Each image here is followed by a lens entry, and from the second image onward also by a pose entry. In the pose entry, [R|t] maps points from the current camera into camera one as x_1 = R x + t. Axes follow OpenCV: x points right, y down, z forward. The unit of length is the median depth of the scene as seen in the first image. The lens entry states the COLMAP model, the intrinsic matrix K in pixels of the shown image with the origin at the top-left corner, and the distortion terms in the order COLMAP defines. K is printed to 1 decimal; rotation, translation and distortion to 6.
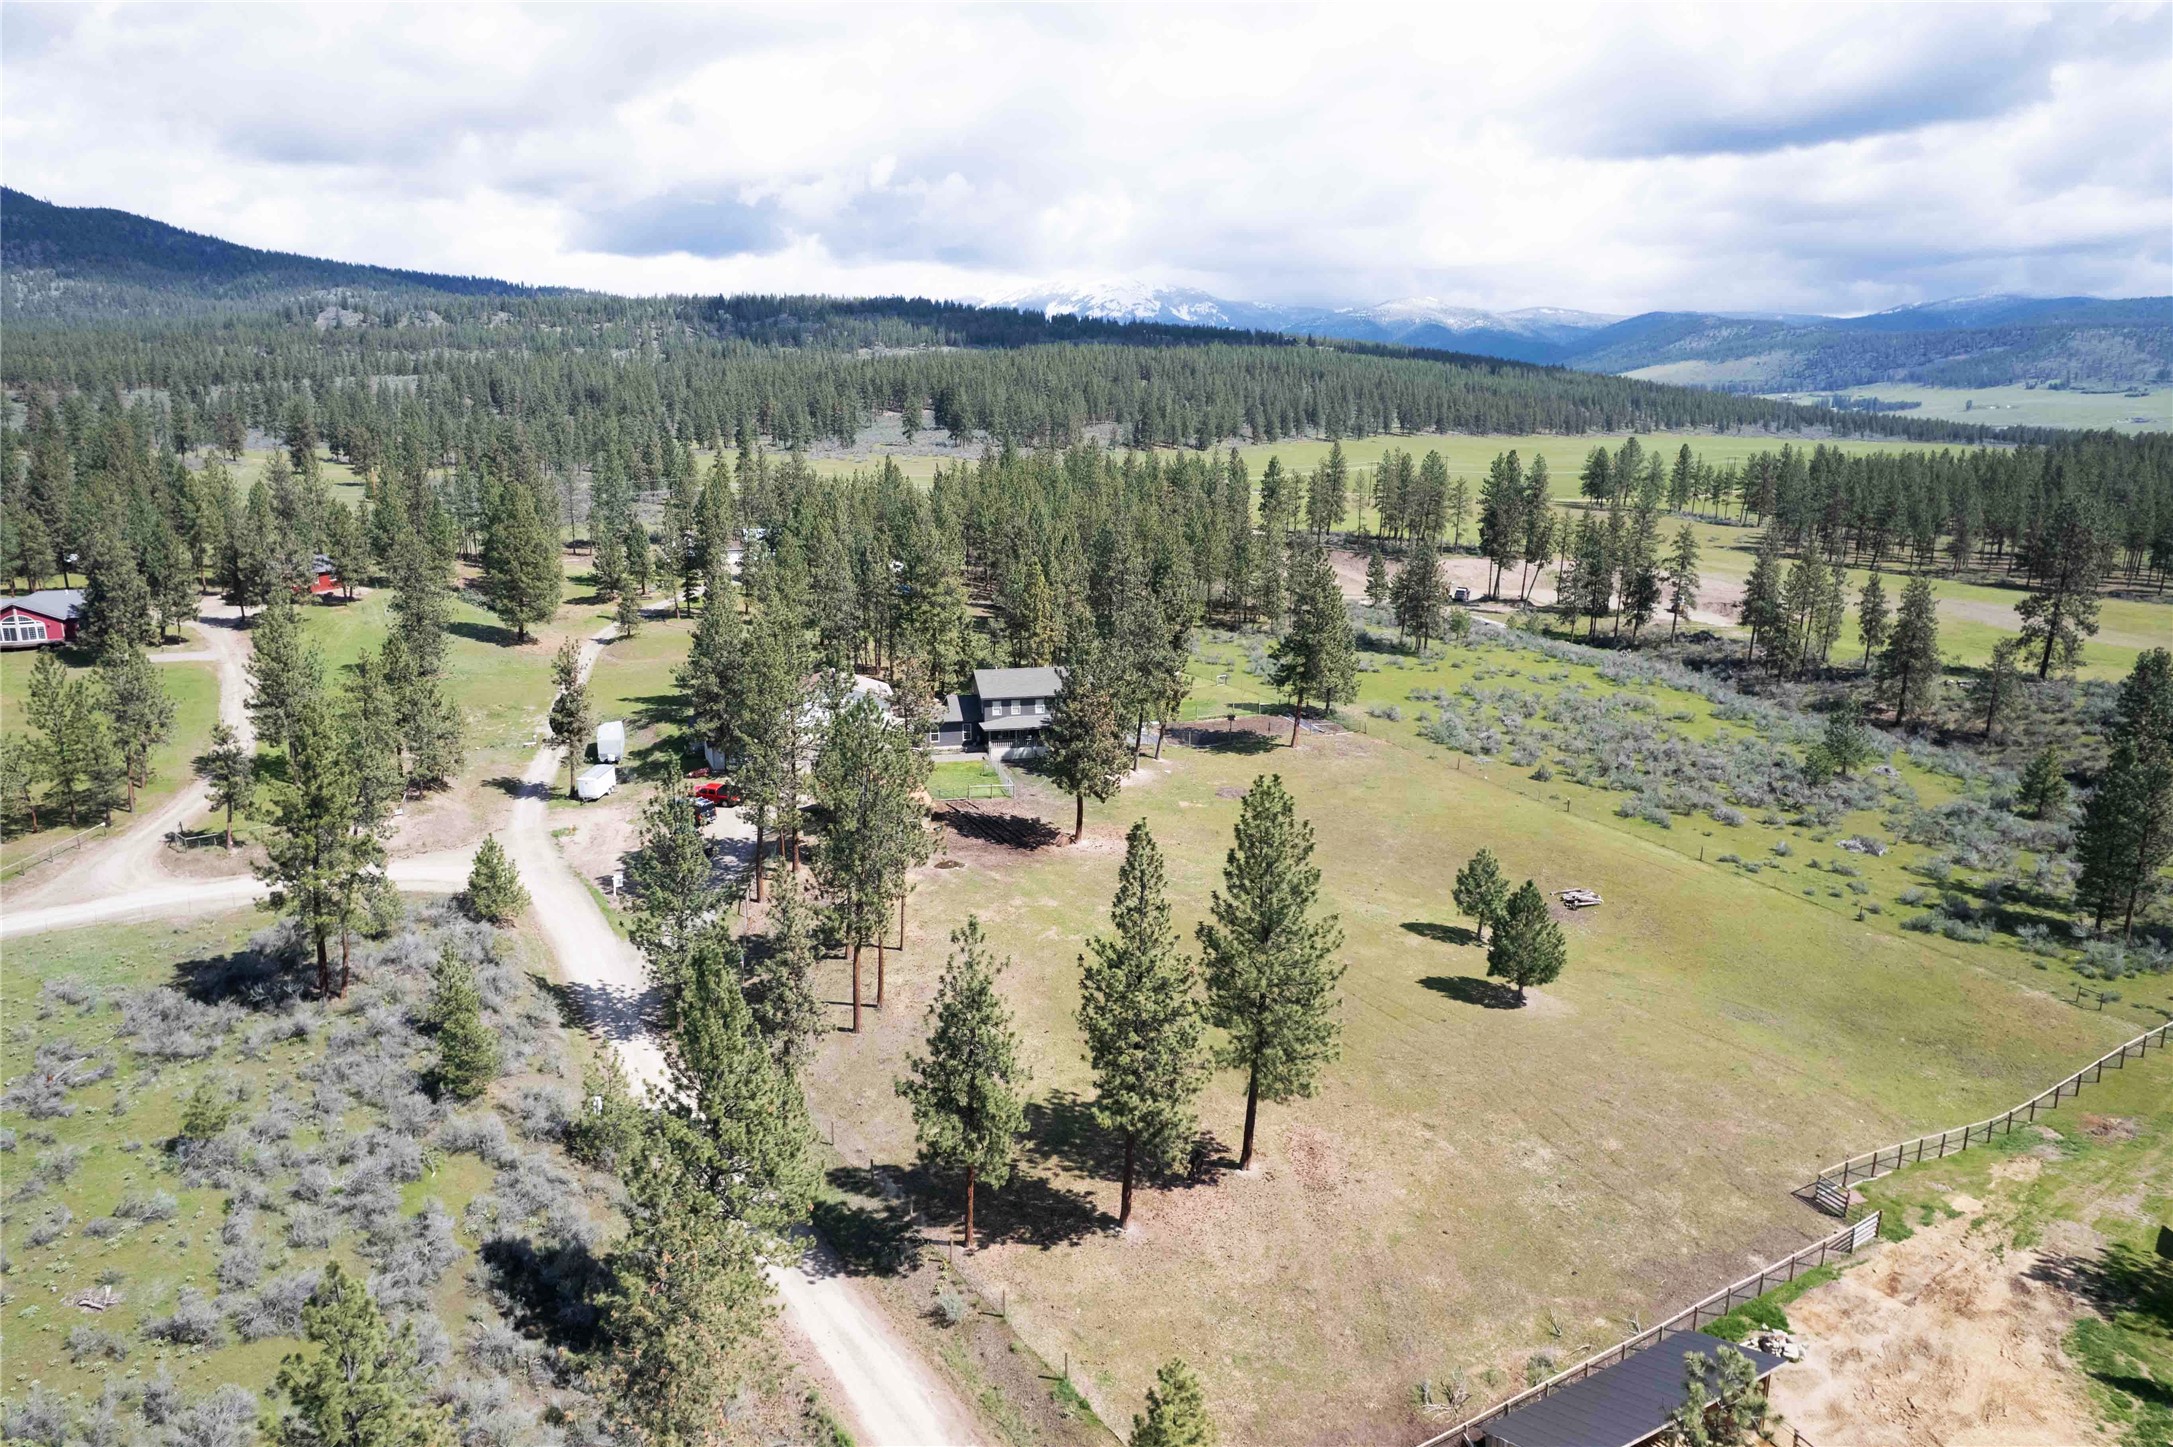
lens RADIAL K [[1389.5, 0, 1097.2], [0, 1389.5, 705.3], [0, 0, 1]] dist [-0.082583, 0.068986]
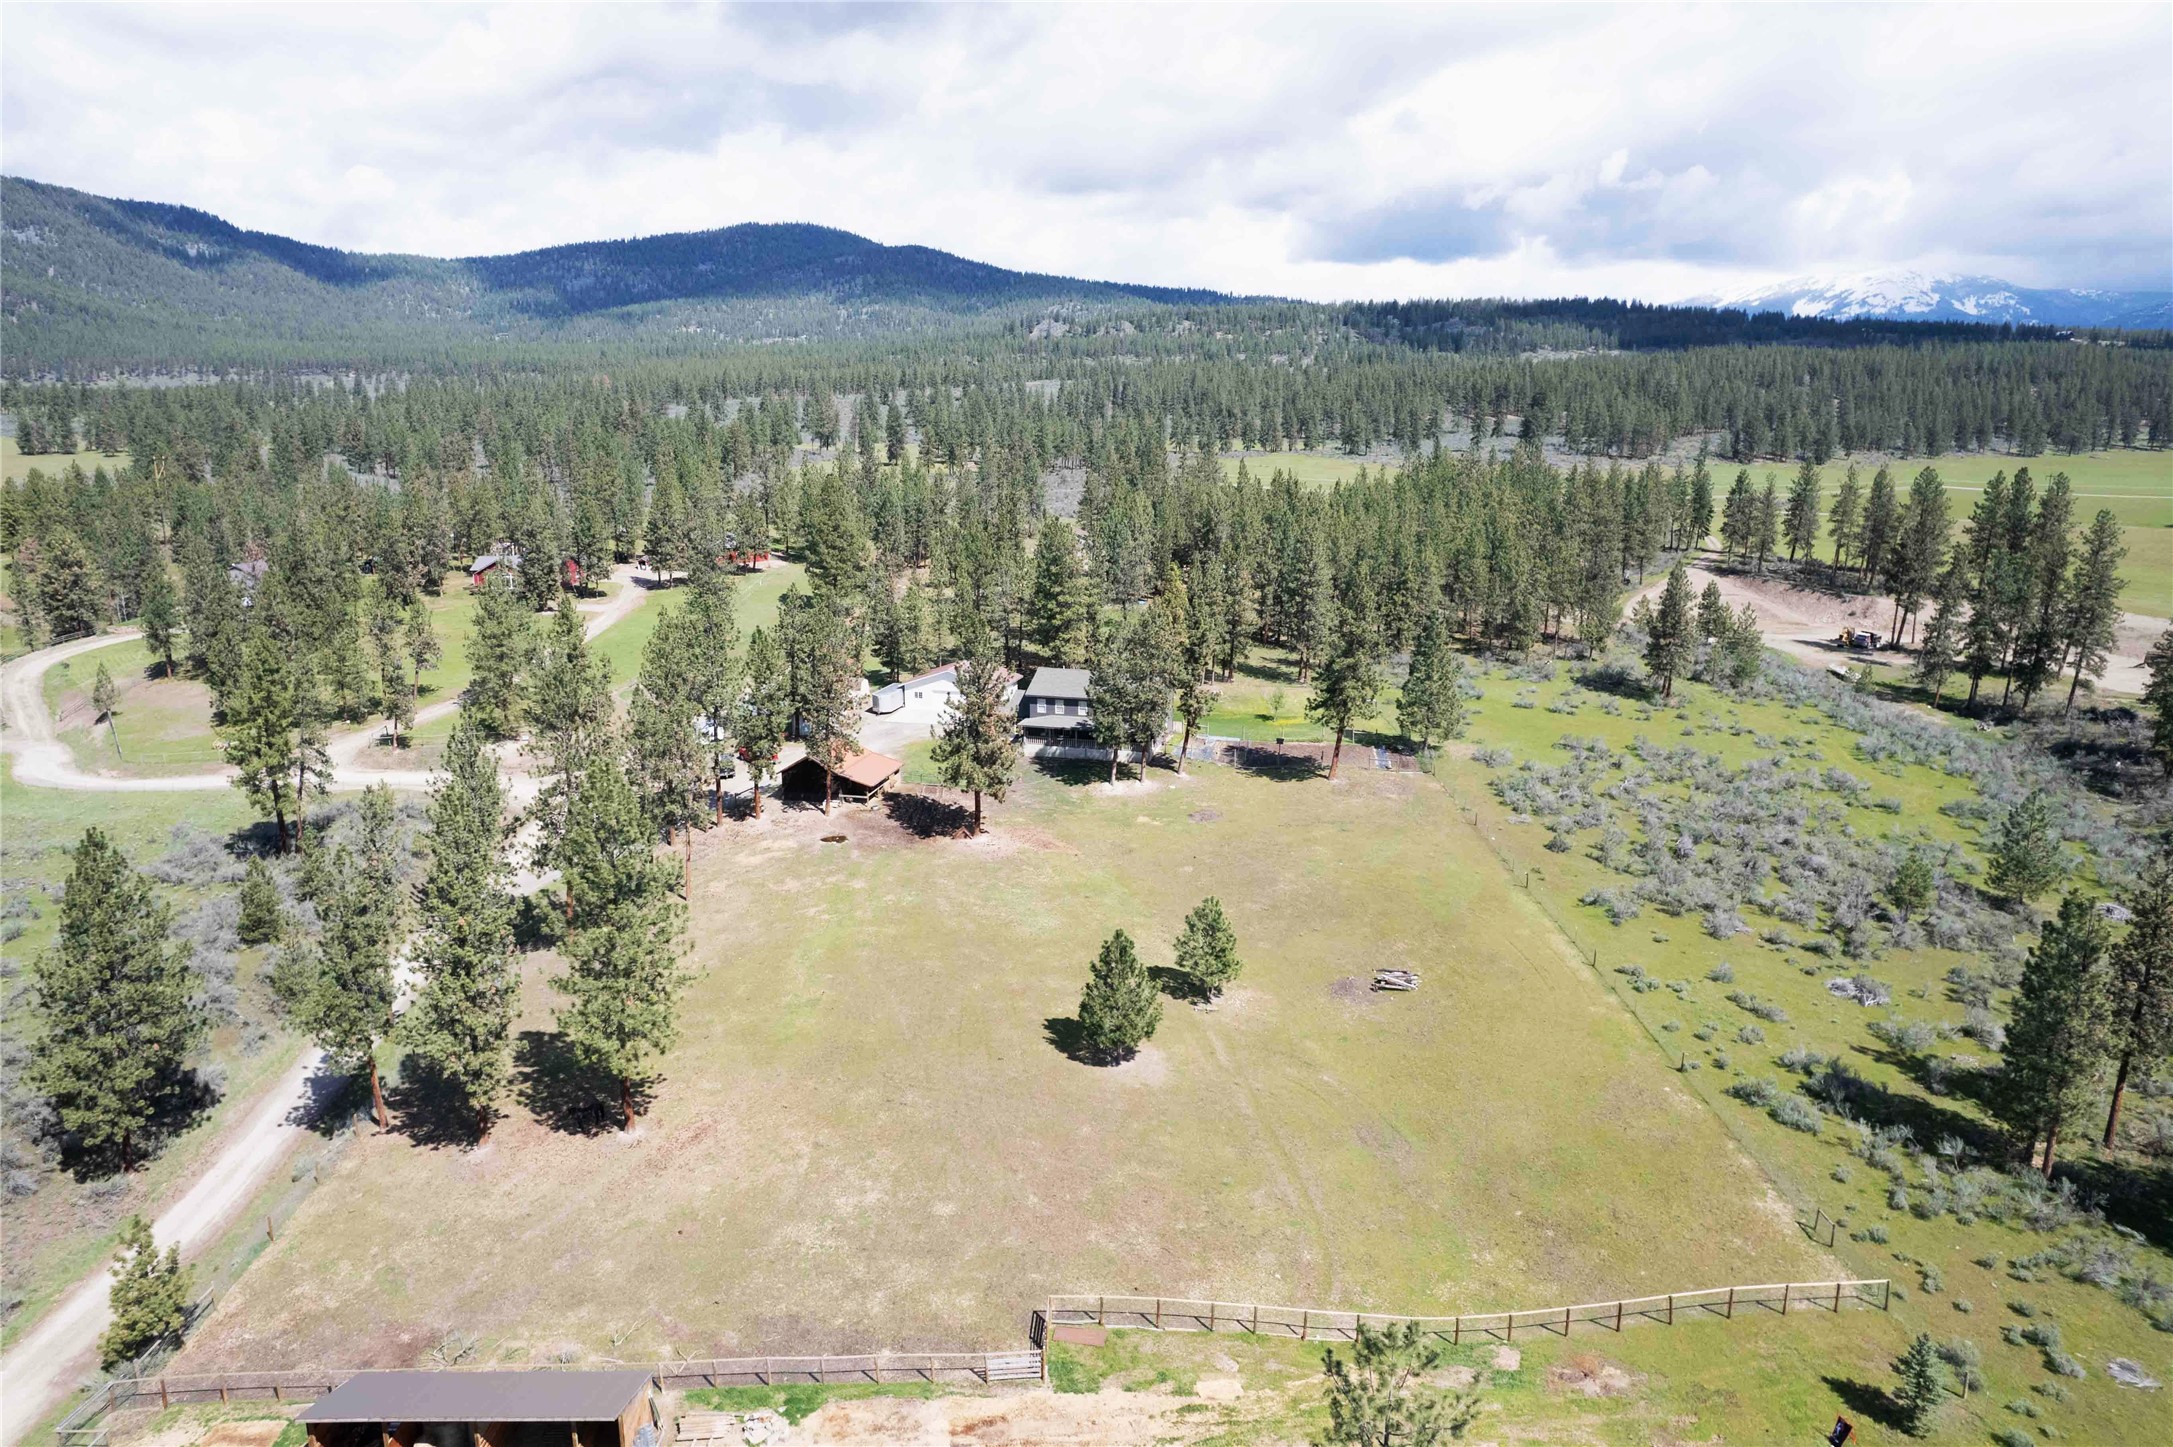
lens RADIAL K [[1377.3, 0, 1086.5], [0, 1377.3, 723.5], [0, 0, 1]] dist [-0.086828, 0.073317]
pose [[0.880768, 0.102036, -0.462424, 0.429032], [-0.096517, 0.994693, 0.035651, -0.024440], [0.463607, 0.013232, 0.885942, 0.111497]]
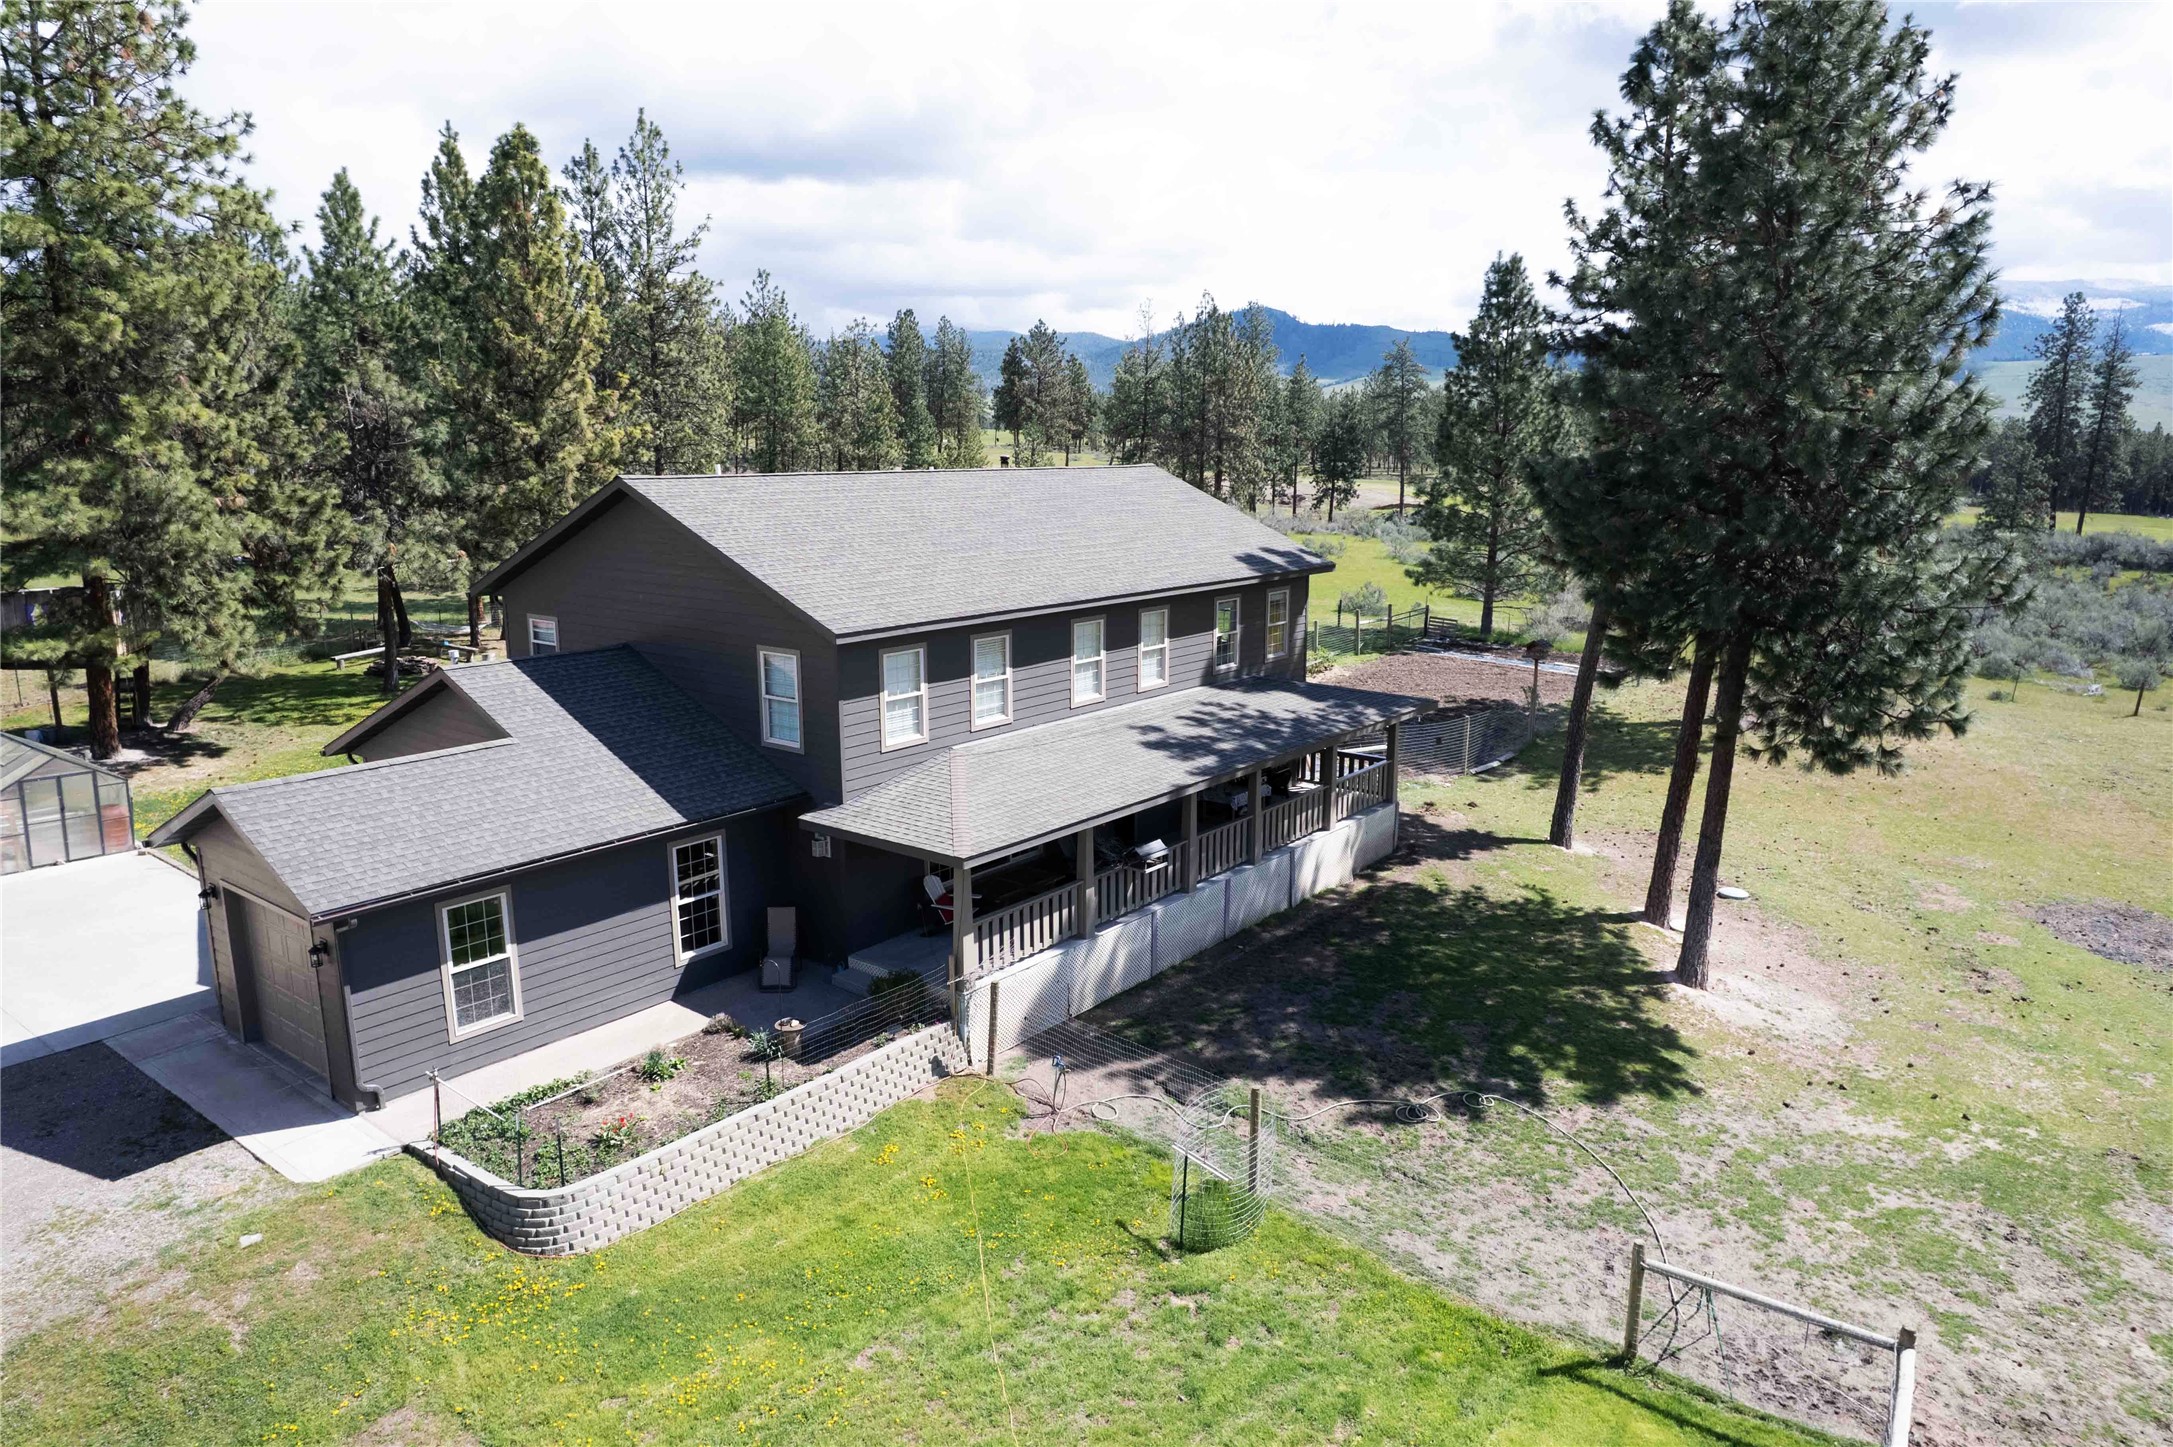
lens RADIAL K [[1386.1, 0, 1089.5], [0, 1386.1, 730.2], [0, 0, 1]] dist [-0.078163, 0.070287]
pose [[0.781614, -0.127001, 0.610697, -0.146239], [0.124003, 0.991148, 0.047412, 0.000852], [-0.611312, 0.038670, 0.790444, 0.869058]]
